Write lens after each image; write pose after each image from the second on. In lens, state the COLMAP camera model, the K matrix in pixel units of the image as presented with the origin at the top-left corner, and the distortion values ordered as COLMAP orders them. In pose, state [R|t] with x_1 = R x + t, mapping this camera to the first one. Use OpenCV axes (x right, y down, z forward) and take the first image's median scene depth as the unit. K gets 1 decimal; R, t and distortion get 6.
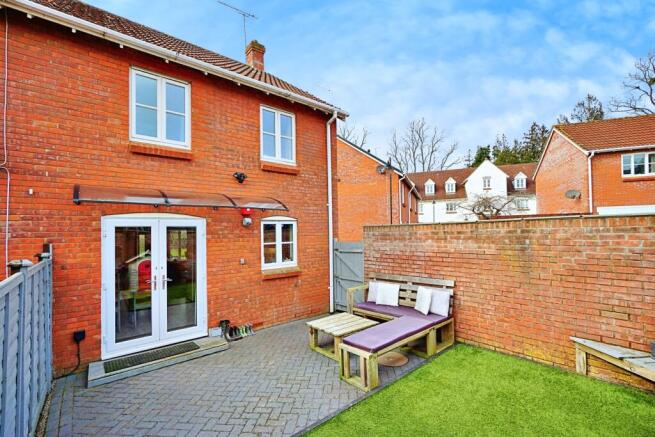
lens RADIAL K [[282.4, 0, 326.0], [0, 282.4, 225.6], [0, 0, 1]] dist [-0.001394, 0.001026]
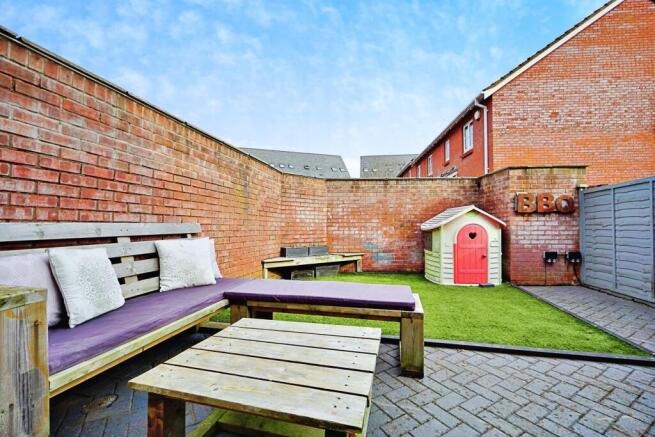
lens RADIAL K [[282.4, 0, 323.5], [0, 282.4, 222.5], [0, 0, 1]] dist [-0.001394, 0.001026]
pose [[-0.581474, 0.038596, 0.812649, -0.199476], [-0.015596, 0.998162, -0.058567, 0.212682], [-0.813416, -0.046729, -0.579803, 1.075610]]
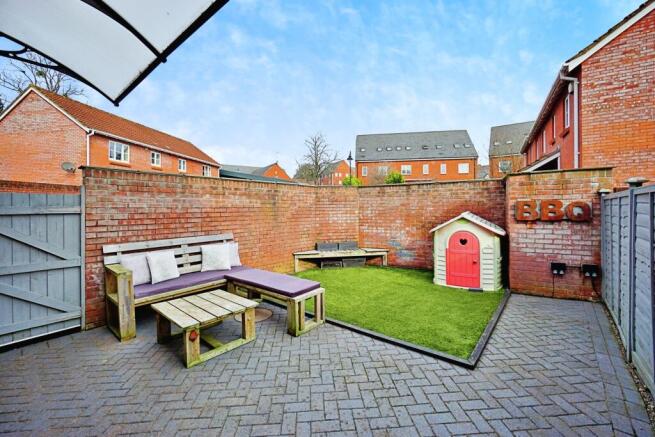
lens RADIAL K [[282.4, 0, 322.2], [0, 282.4, 210.3], [0, 0, 1]] dist [-0.001394, 0.001026]
pose [[-0.145047, 0.016061, 0.989294, -0.625813], [-0.020193, 0.999612, -0.019189, 0.114781], [-0.989219, -0.022760, -0.144667, 0.774798]]
